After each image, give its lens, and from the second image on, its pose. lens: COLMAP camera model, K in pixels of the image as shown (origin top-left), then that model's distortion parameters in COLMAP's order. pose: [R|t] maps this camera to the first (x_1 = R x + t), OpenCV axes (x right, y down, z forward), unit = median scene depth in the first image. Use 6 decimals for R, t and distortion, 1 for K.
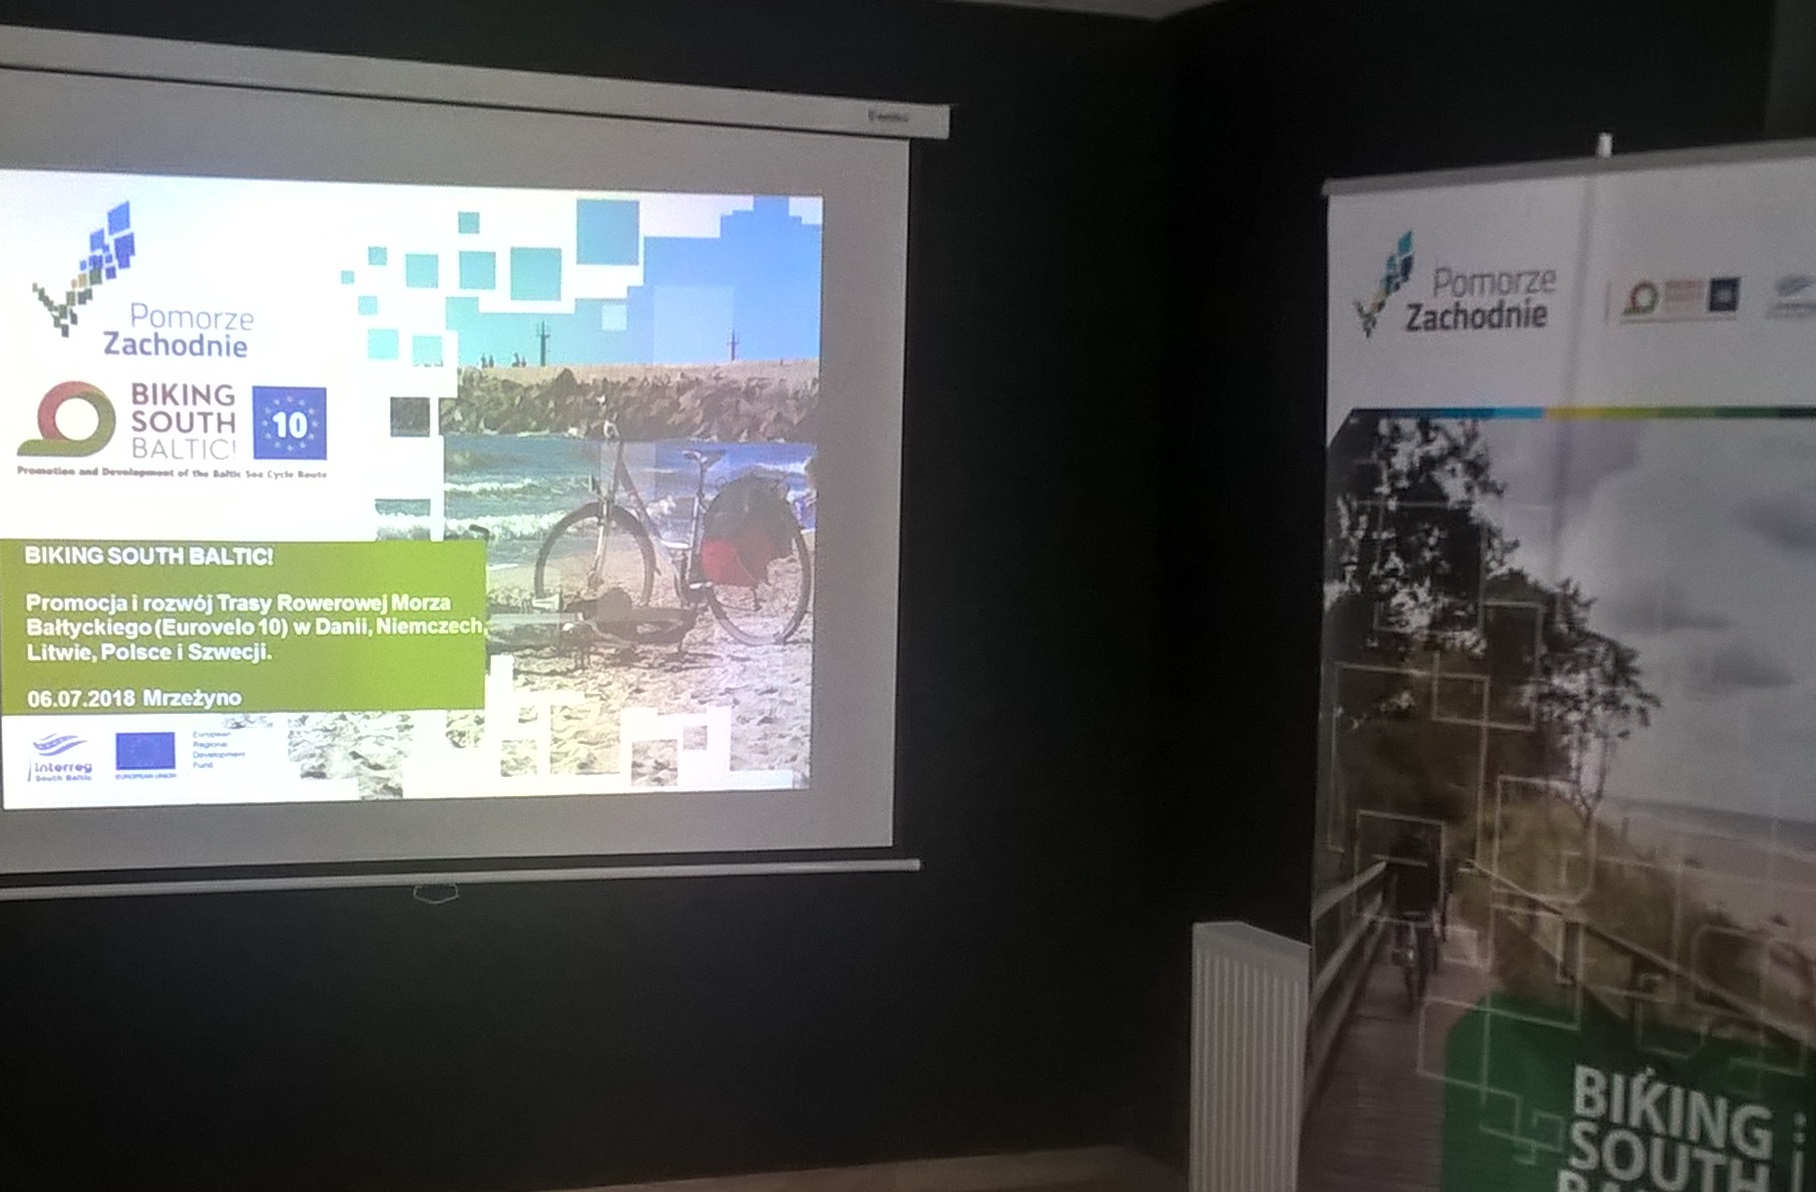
lens RADIAL K [[2895.0, 0, 935.1], [0, 2895.0, 705.6], [0, 0, 1]] dist [0.145841, 0.000000]
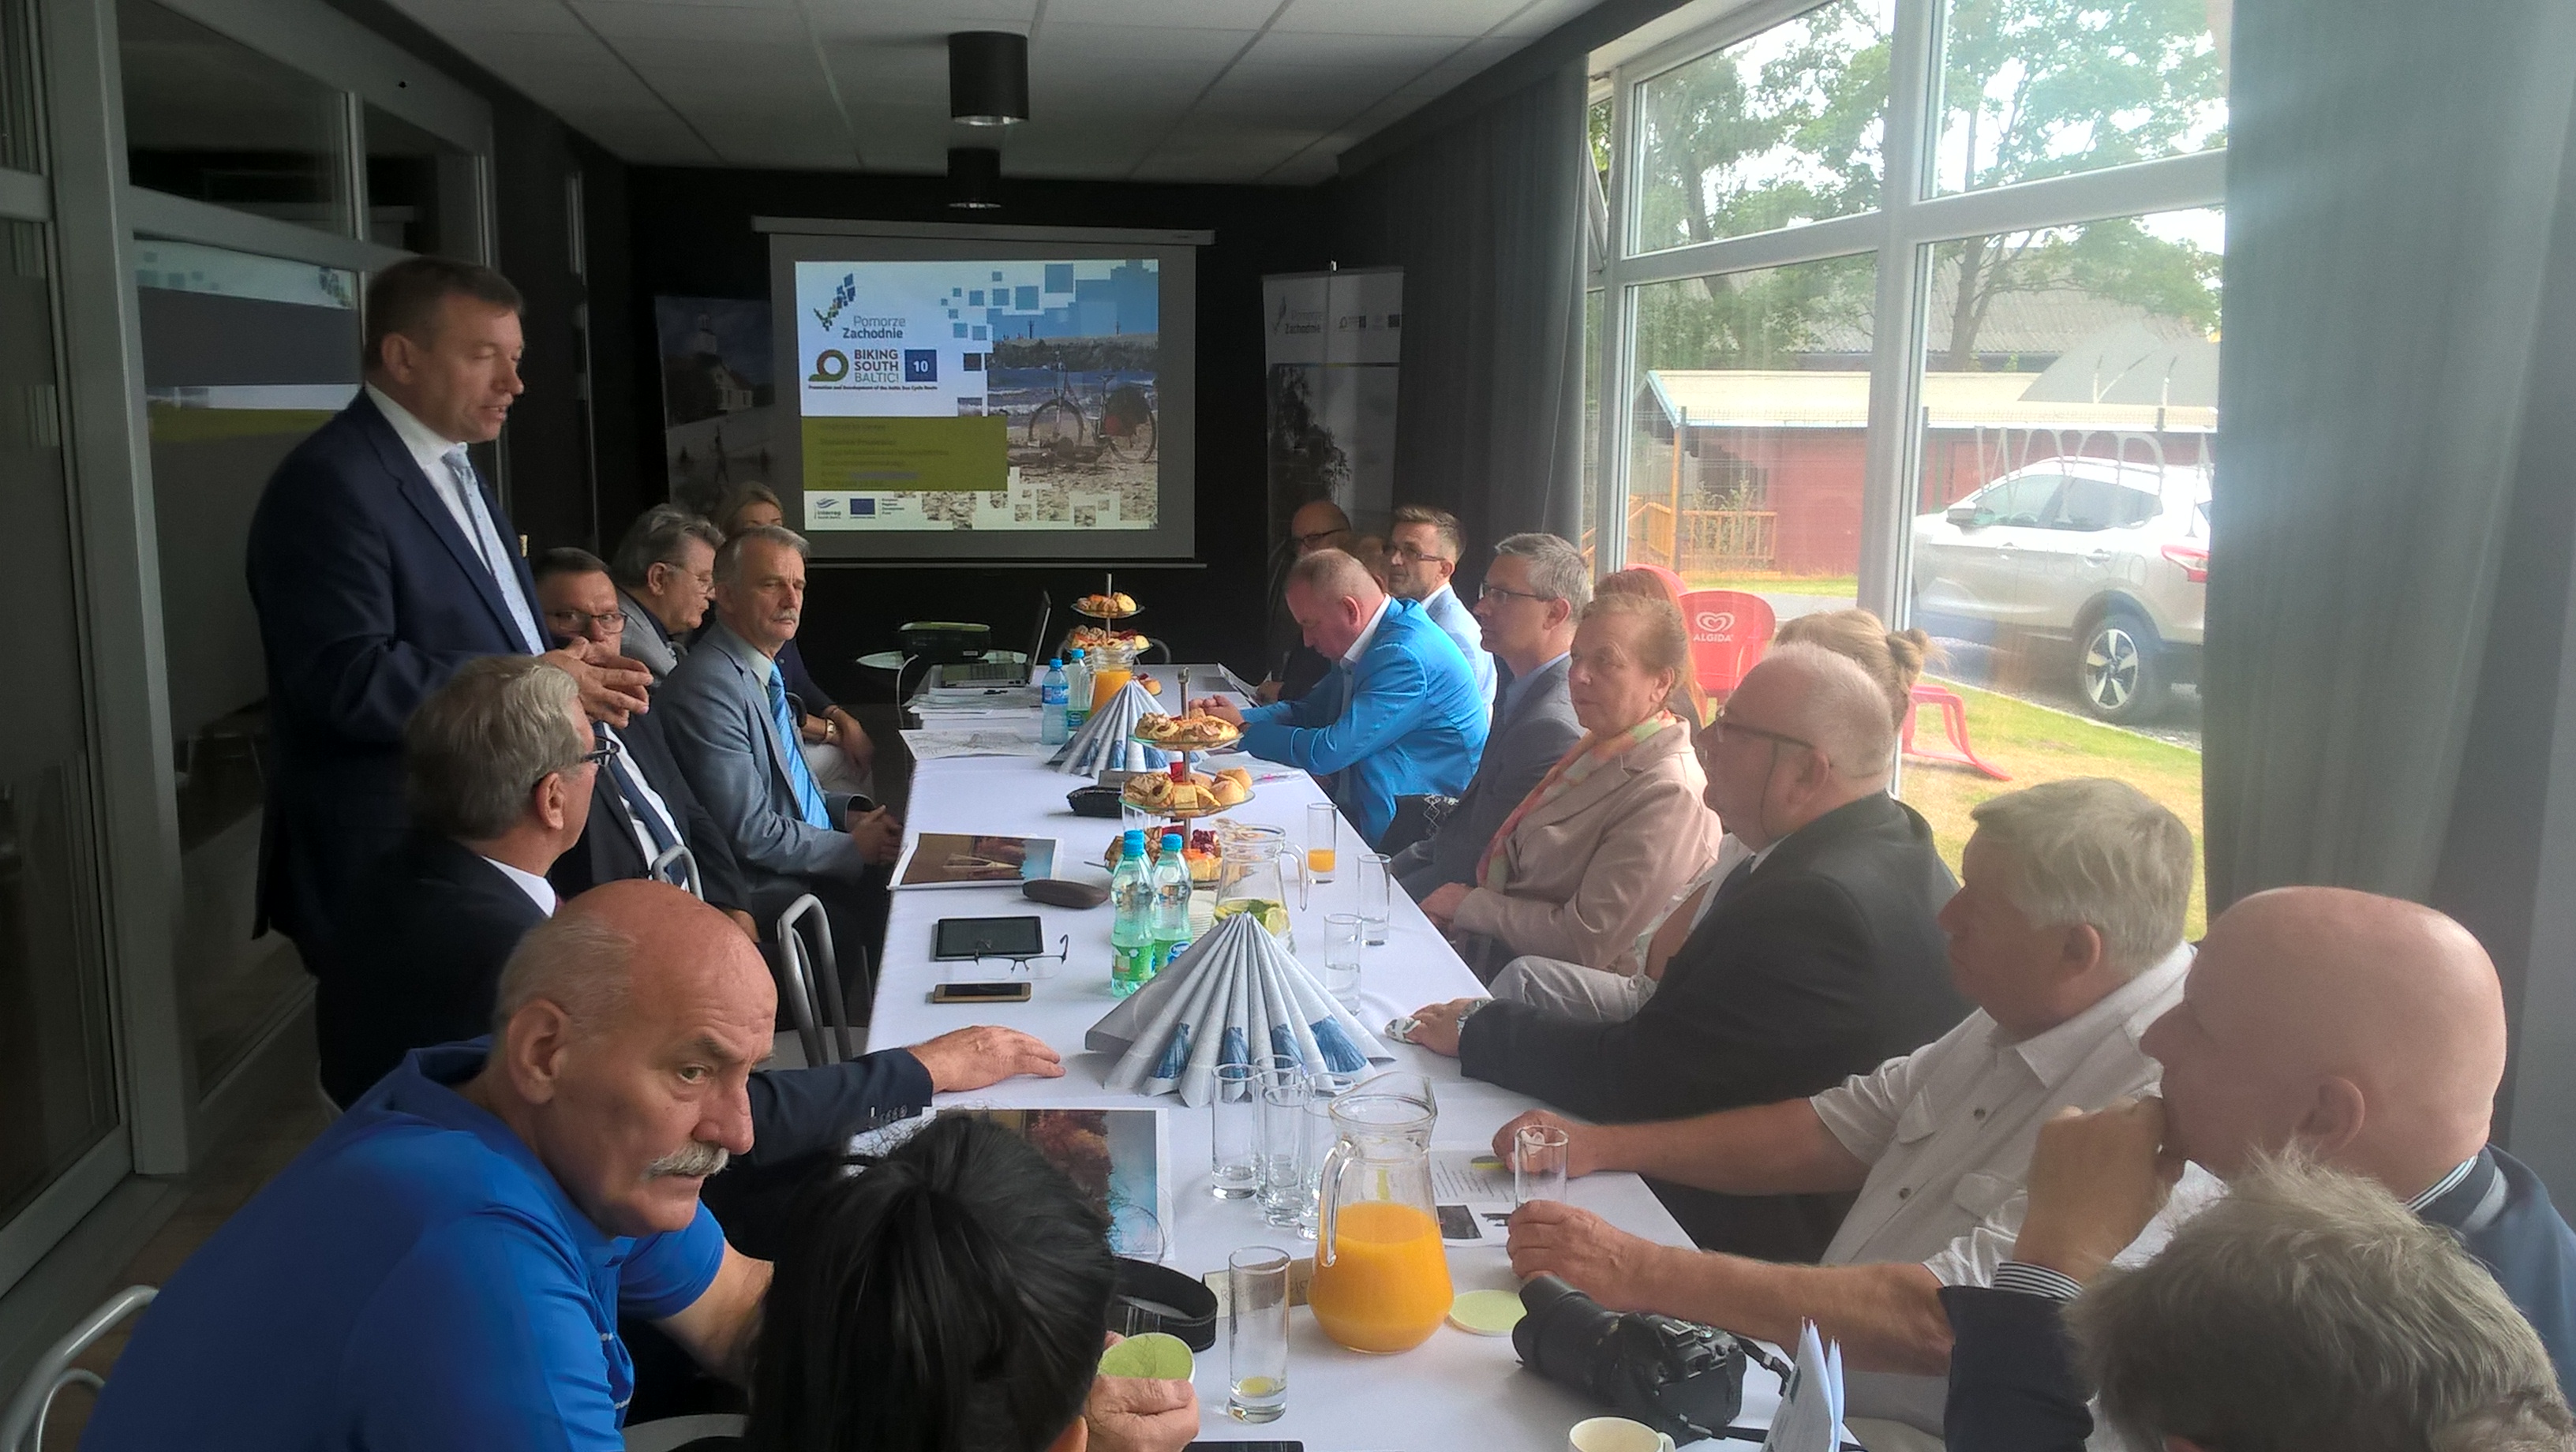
lens RADIAL K [[2285.1, 0, 1284.5], [0, 2285.1, 737.4], [0, 0, 1]] dist [0.008418, 0.028328]
pose [[0.987309, 0.019355, -0.157626, 0.351355], [-0.006667, 0.996722, 0.080632, 0.048784], [0.158670, -0.078558, 0.984201, -0.755930]]
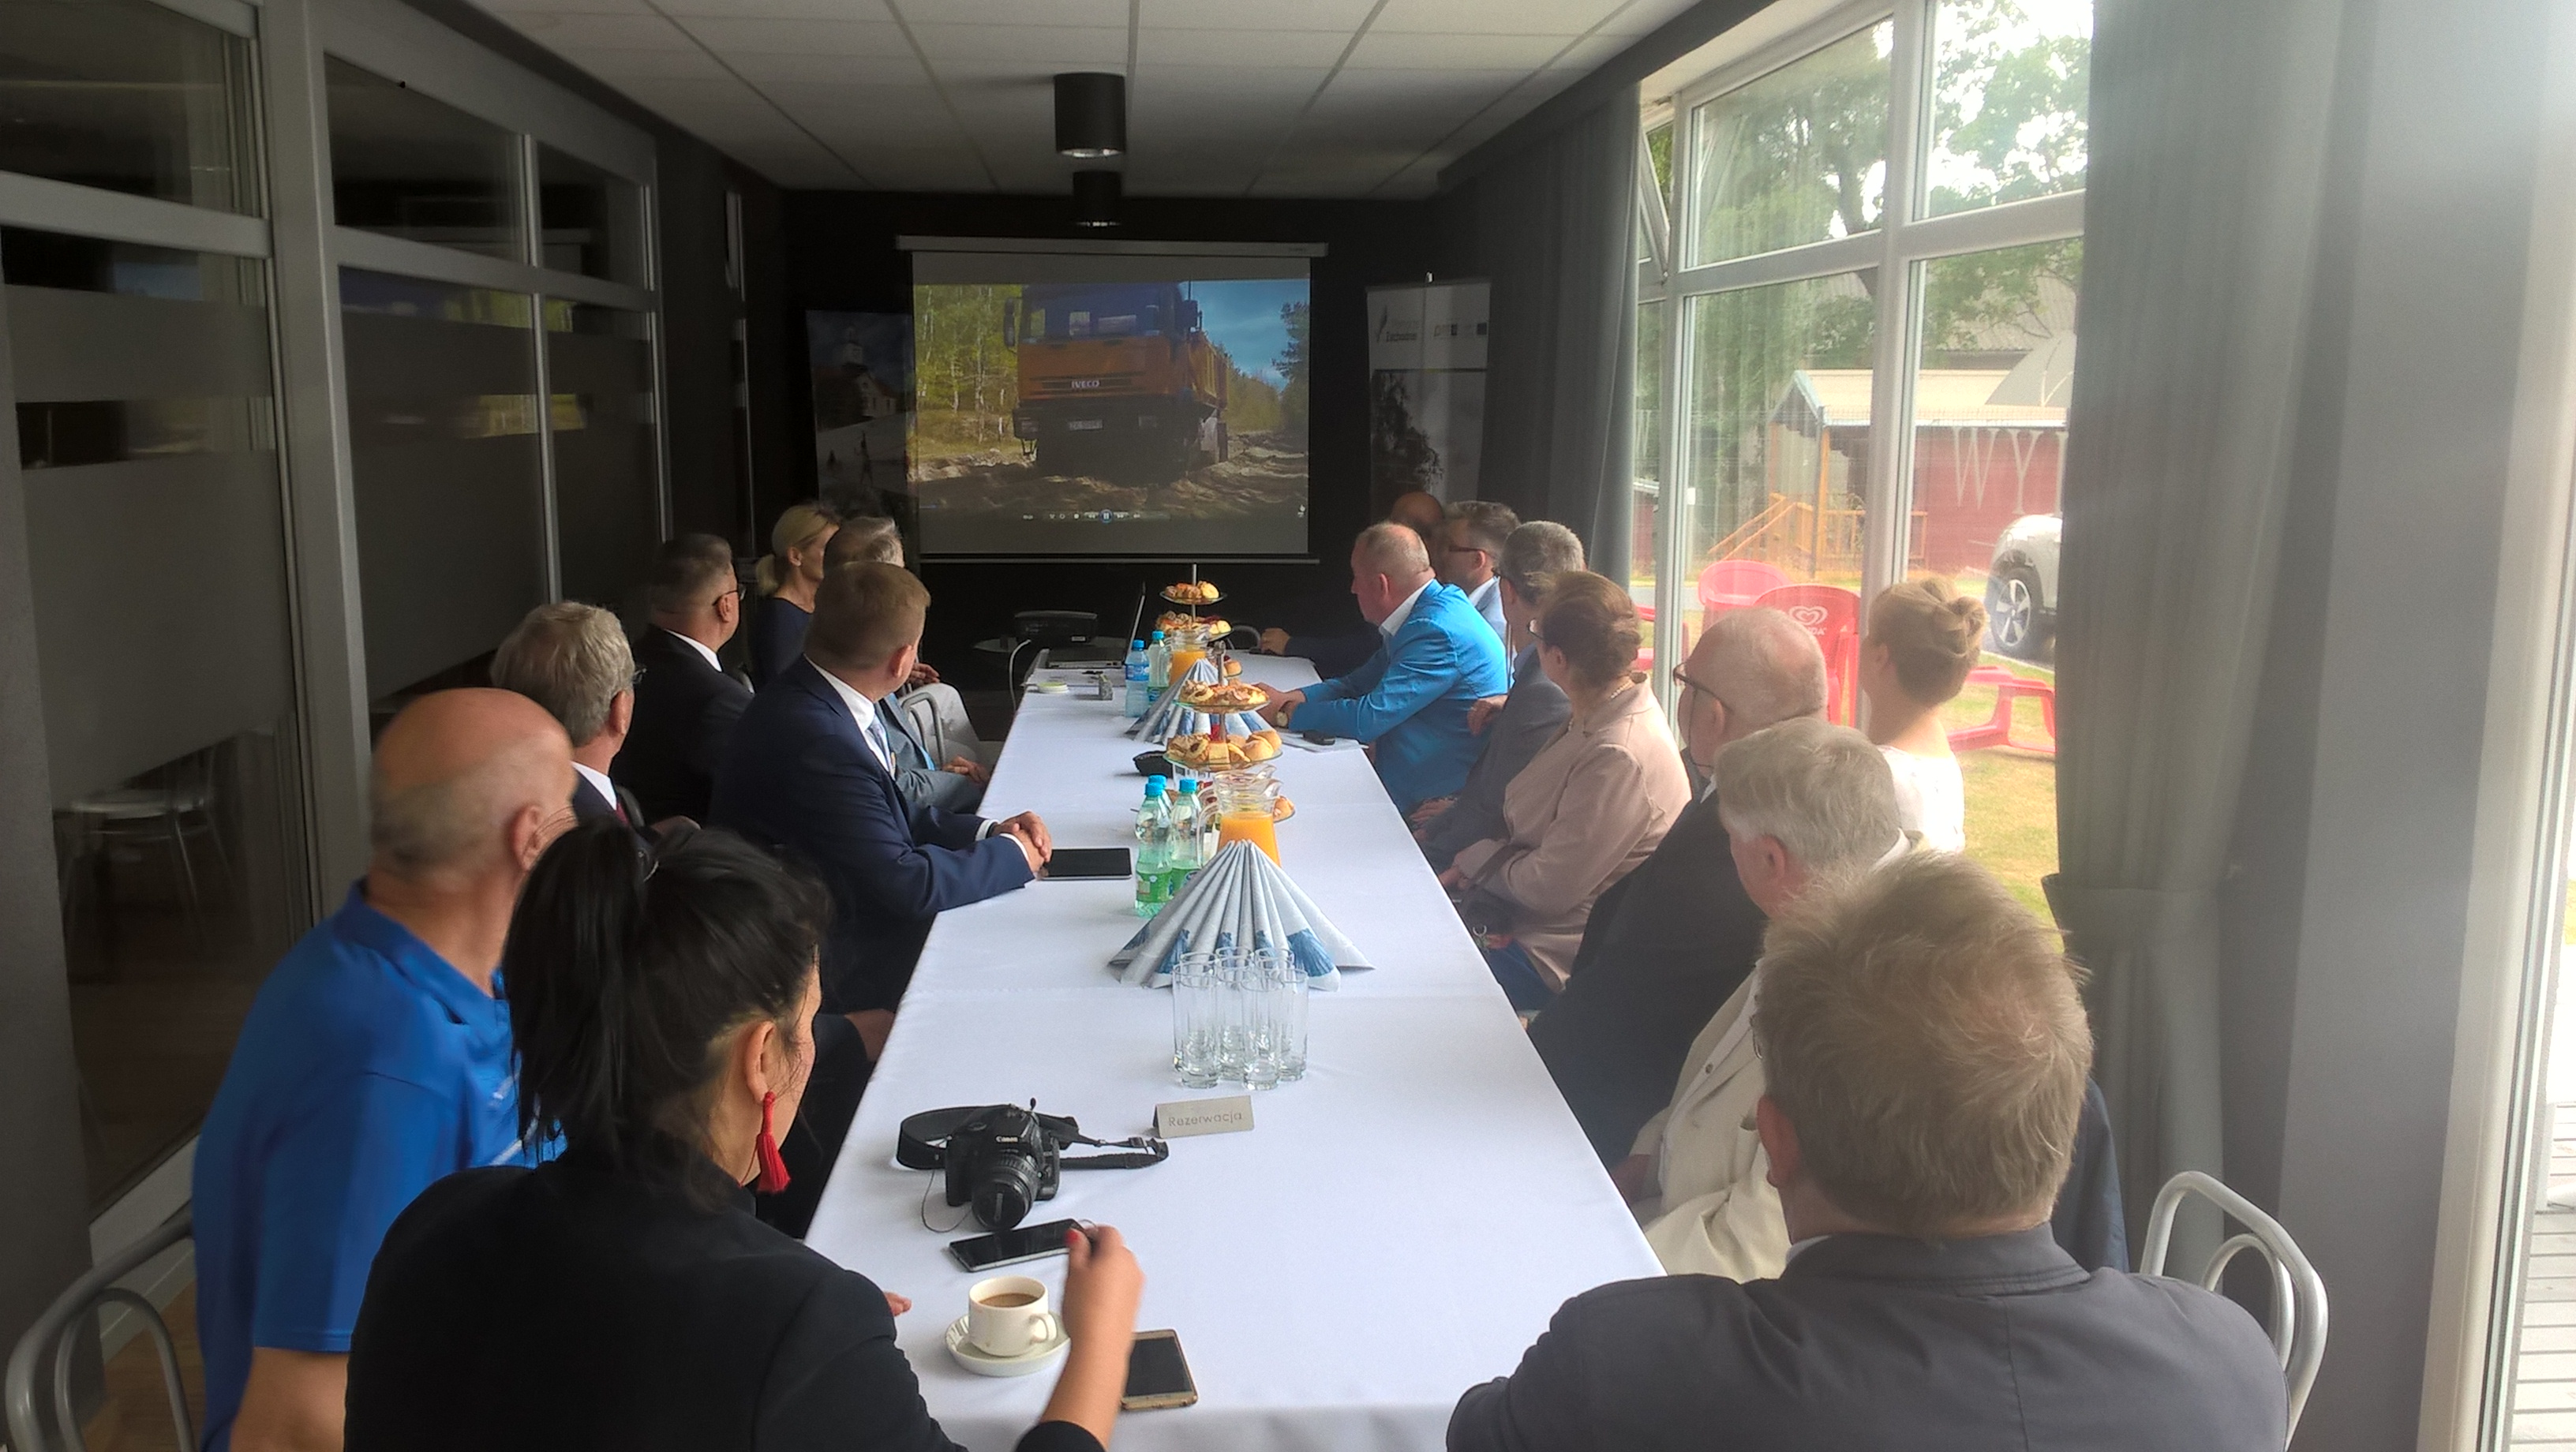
lens RADIAL K [[2285.1, 0, 1285.5], [0, 2285.1, 716.6], [0, 0, 1]] dist [0.008418, 0.028328]
pose [[0.973113, 0.022608, -0.229215, 0.411733], [-0.006392, 0.997439, 0.071240, 0.053208], [0.230239, -0.067860, 0.970765, -0.836457]]
